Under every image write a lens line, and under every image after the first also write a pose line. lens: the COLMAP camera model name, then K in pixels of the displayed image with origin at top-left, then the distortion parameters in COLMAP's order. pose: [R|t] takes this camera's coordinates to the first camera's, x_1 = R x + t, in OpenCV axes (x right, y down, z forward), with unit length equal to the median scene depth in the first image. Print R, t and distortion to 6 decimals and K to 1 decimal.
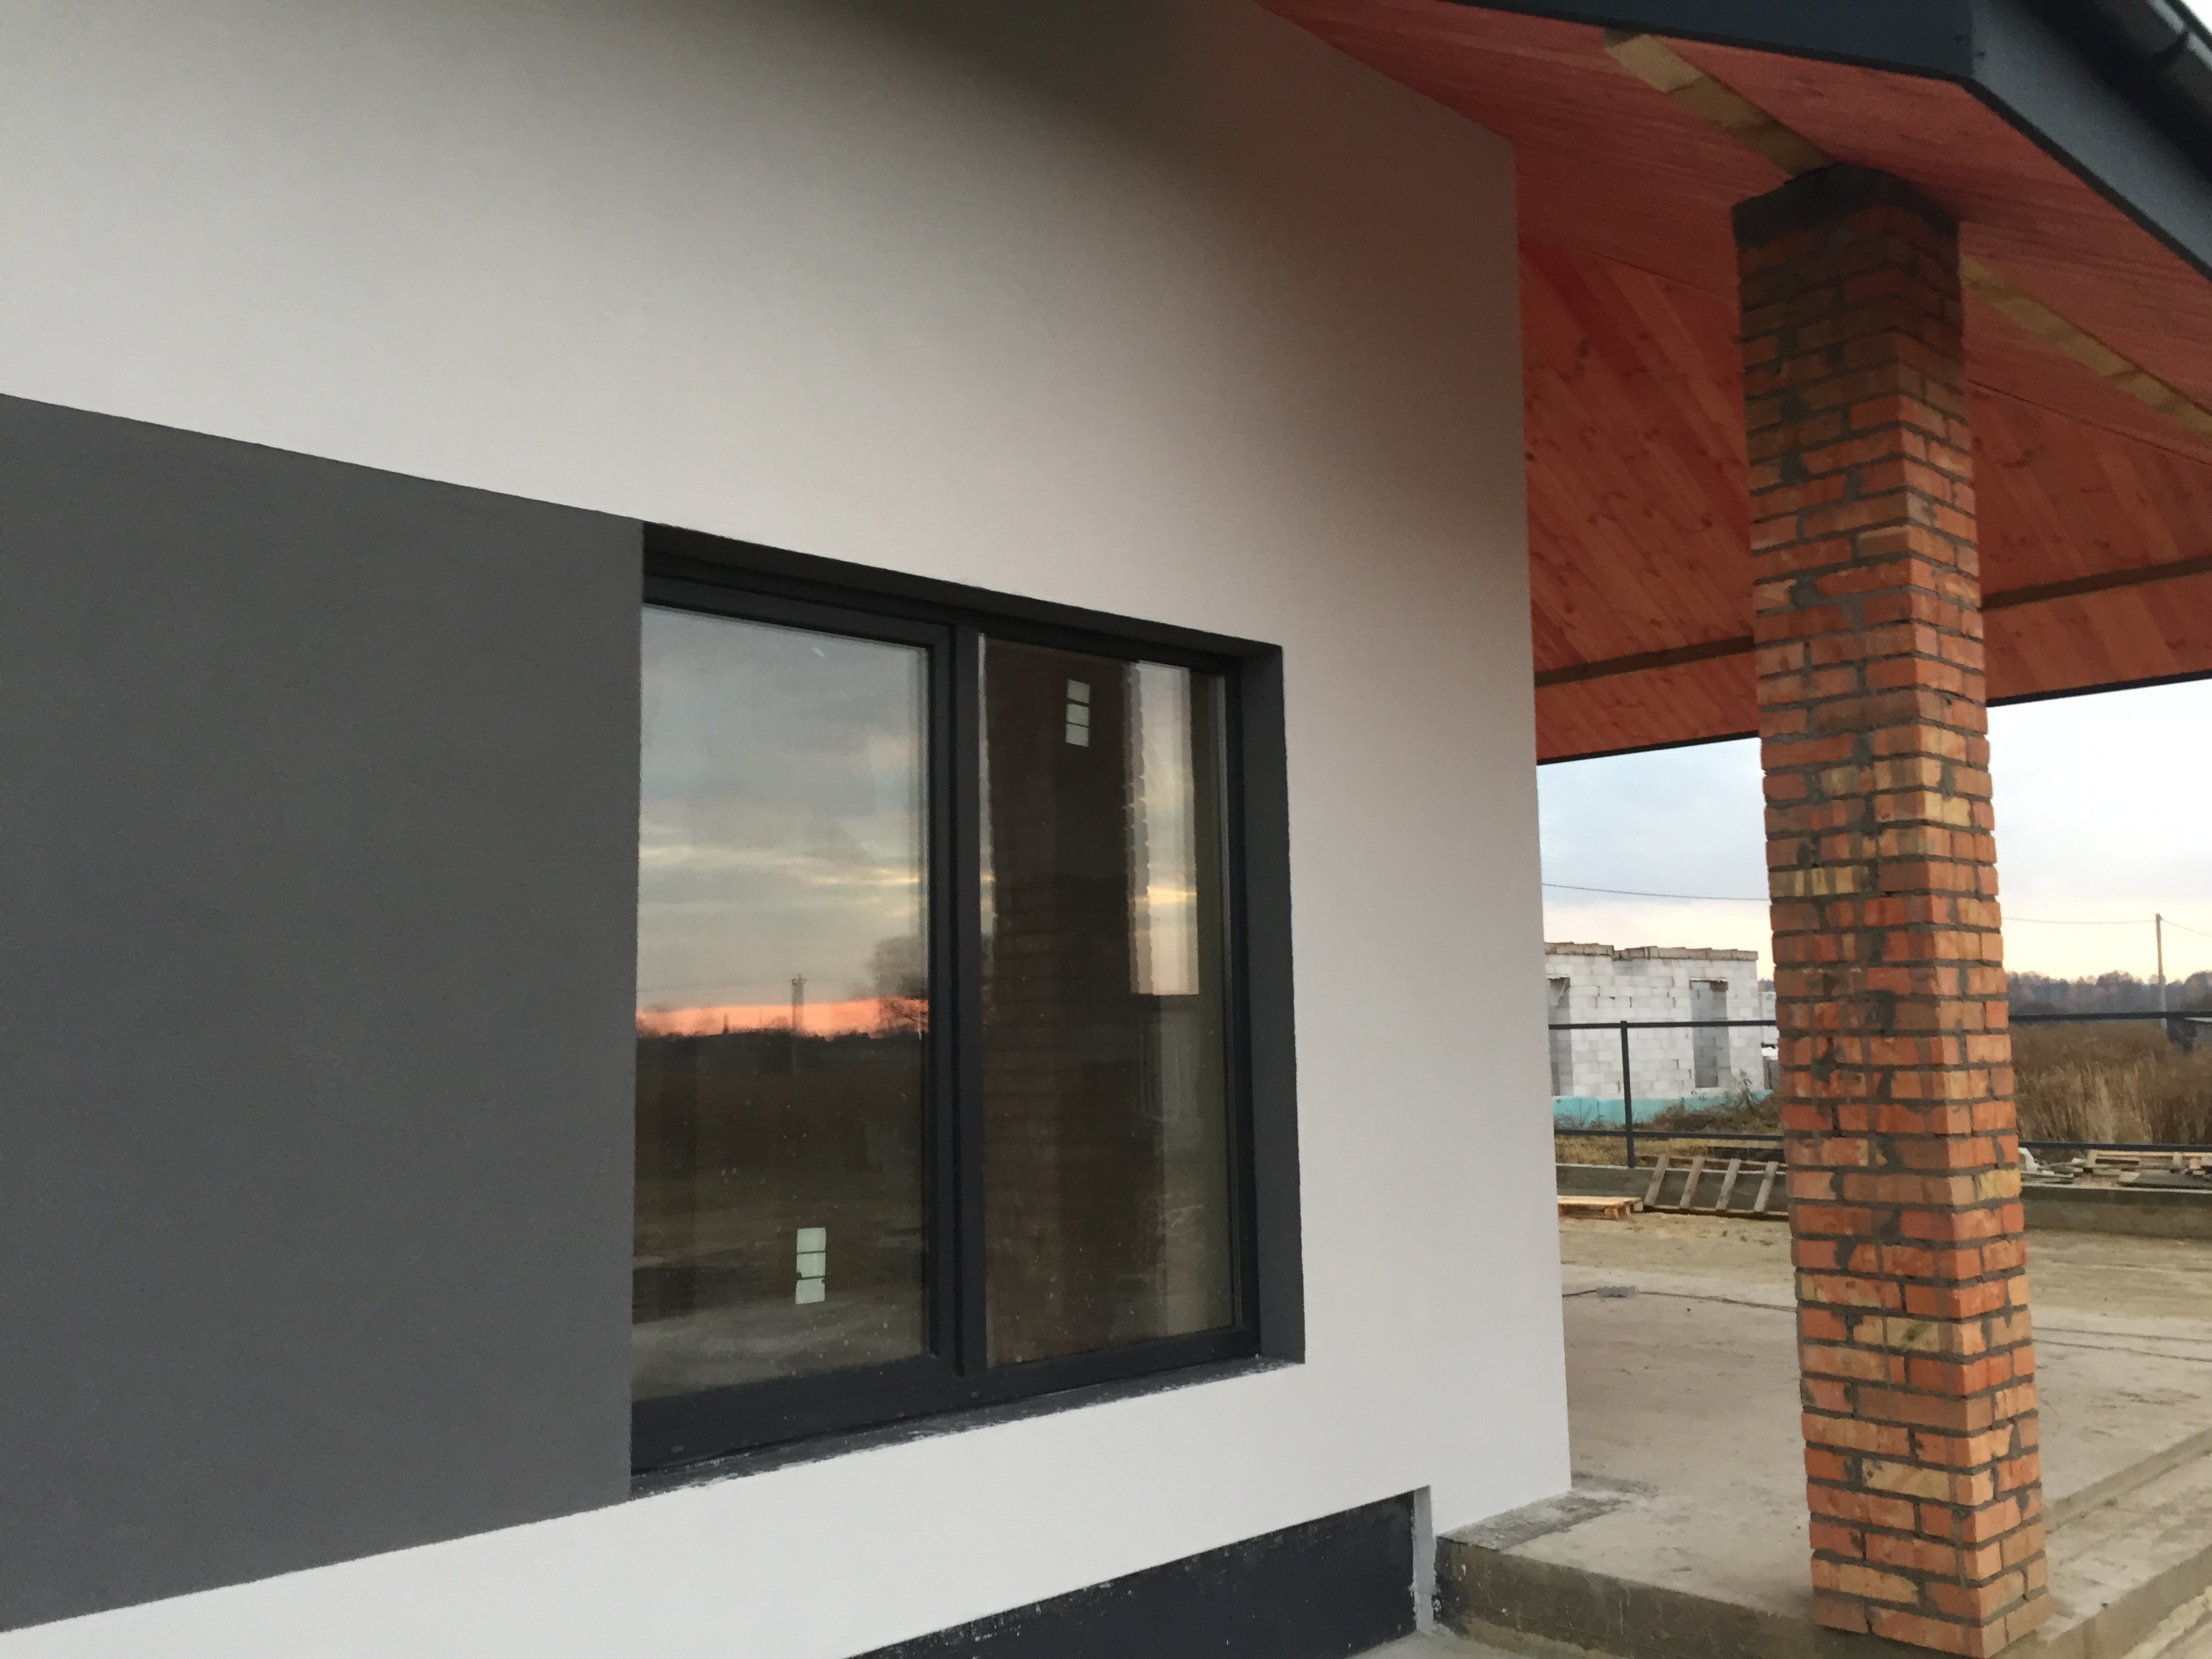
lens RADIAL K [[1911.1, 0, 1106.0], [0, 1911.1, 829.5], [0, 0, 1]] dist [0.016879, -0.005479]
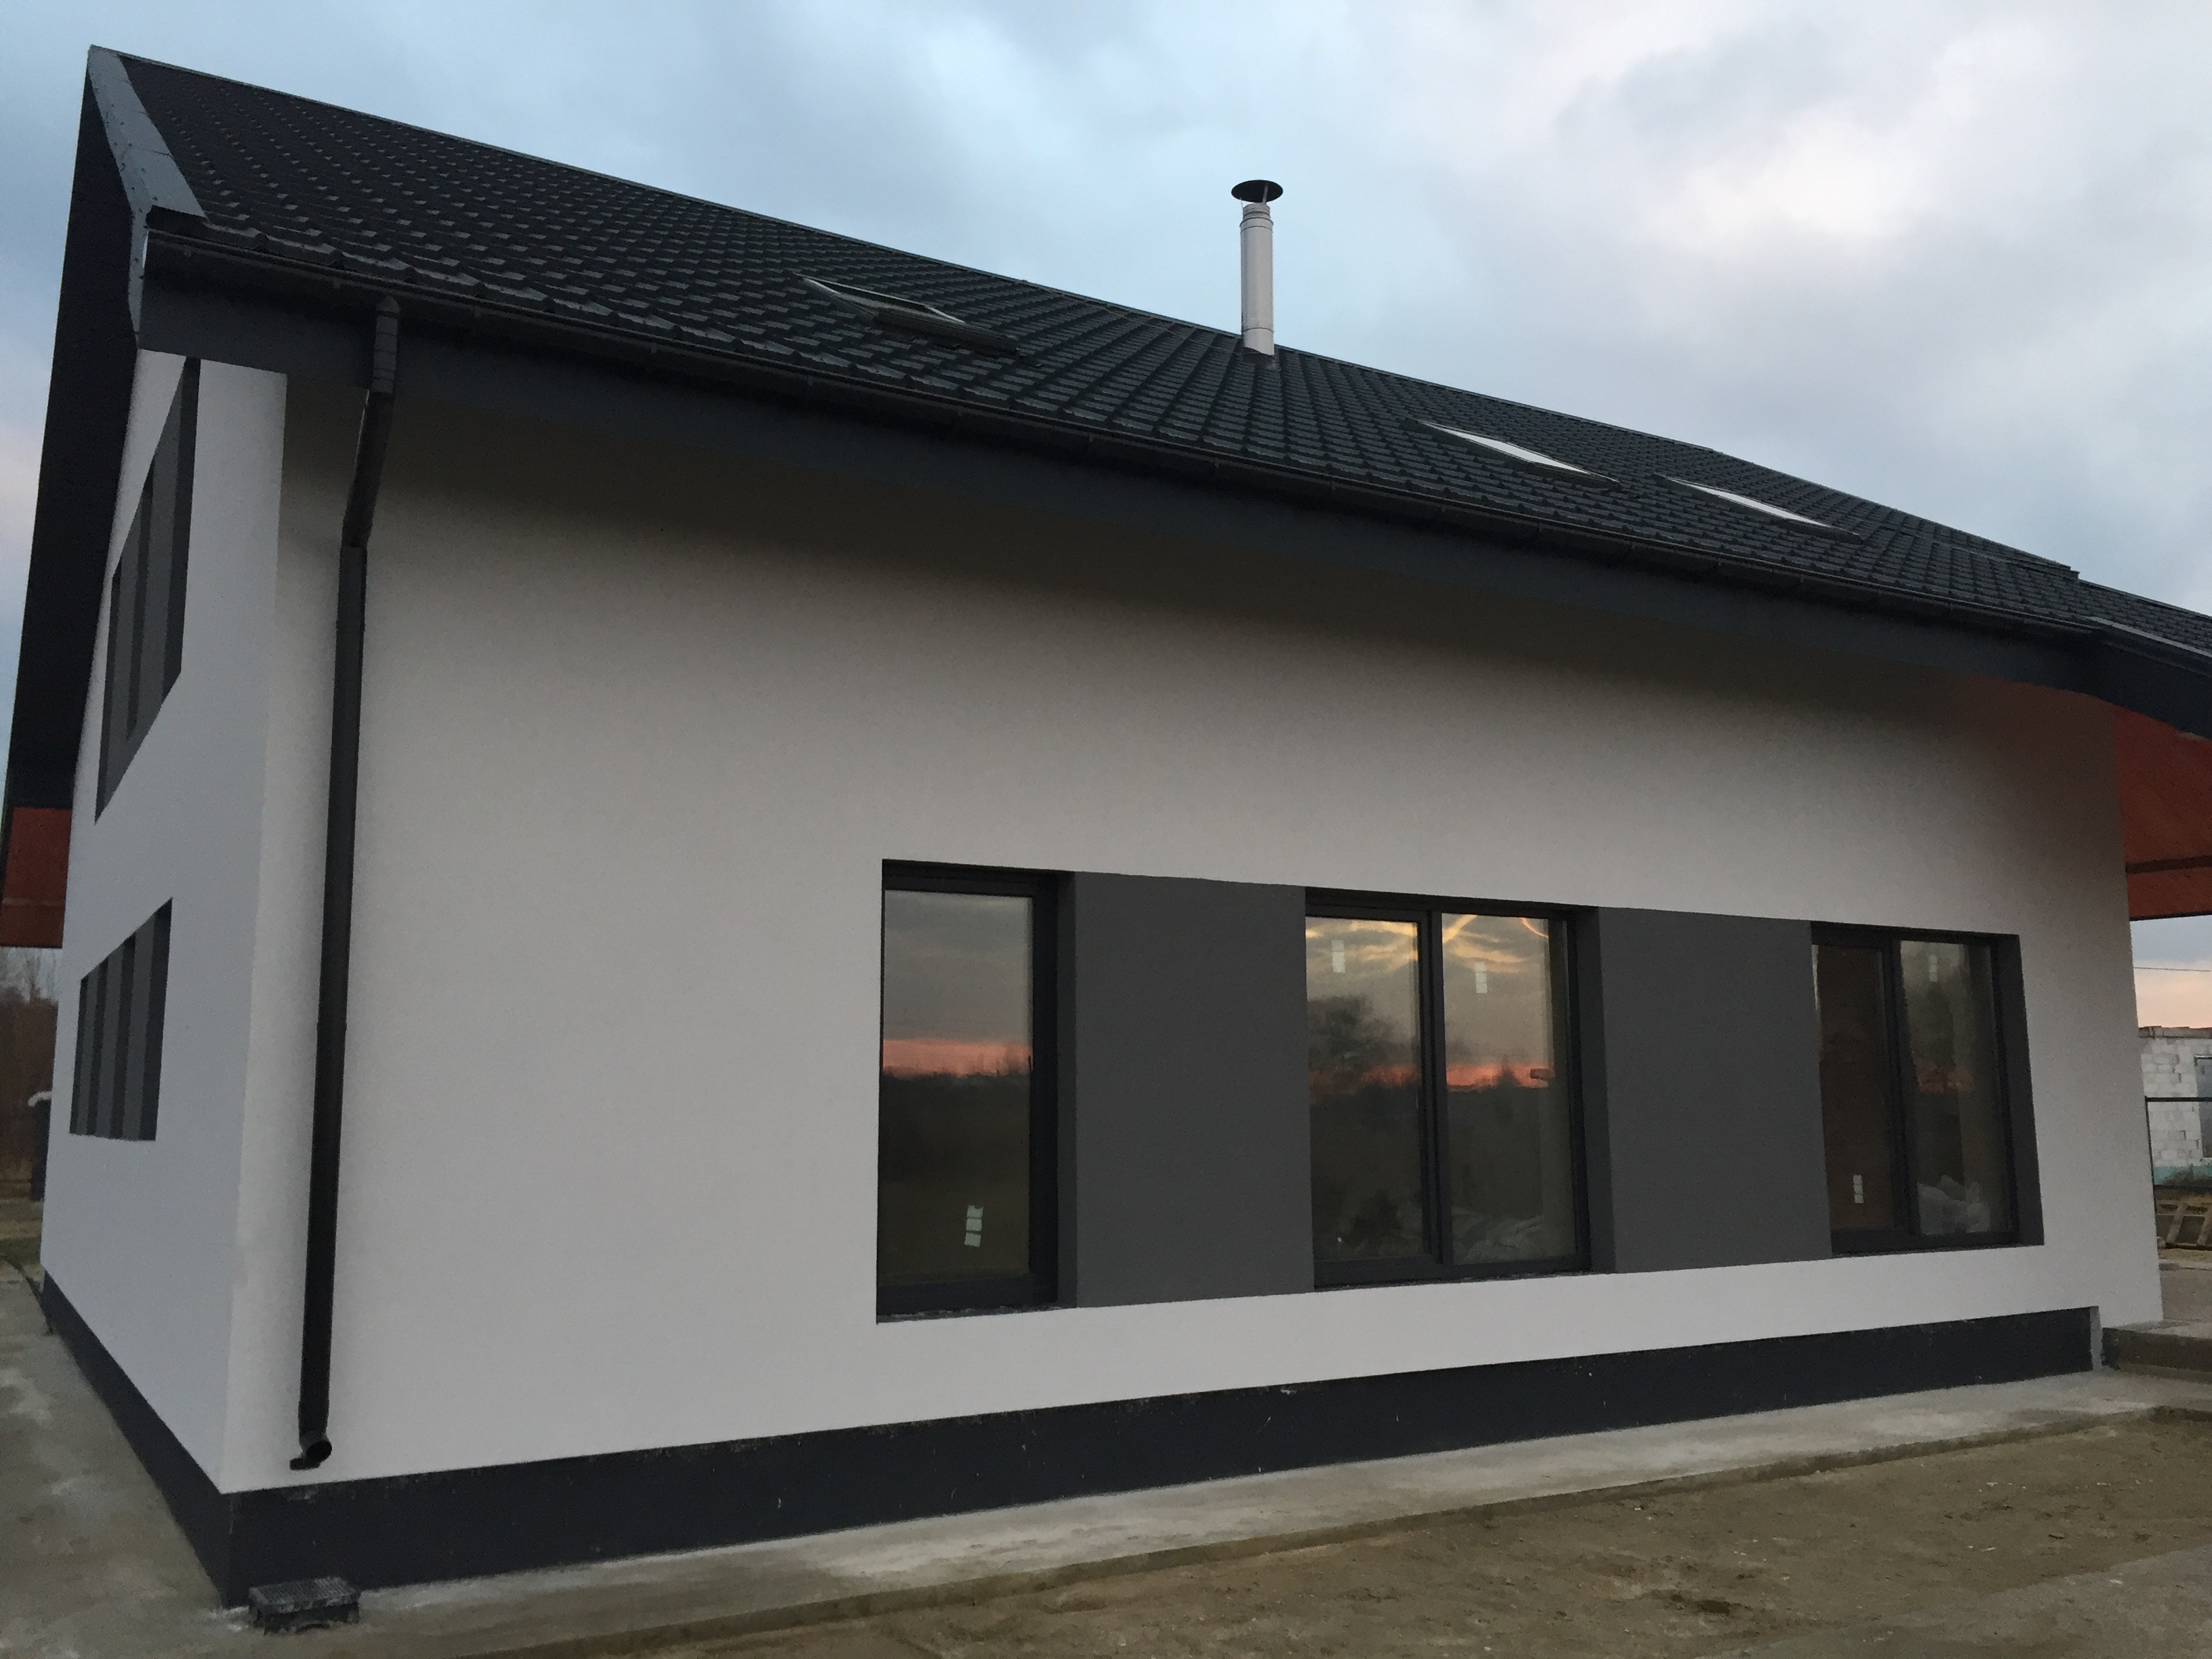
lens RADIAL K [[1911.1, 0, 1106.0], [0, 1911.1, 829.5], [0, 0, 1]] dist [0.016879, -0.005479]
pose [[0.977127, -0.014107, -0.212189, -0.130563], [0.007645, 0.999483, -0.031243, -0.042500], [0.212520, 0.028906, 0.976729, -0.397724]]
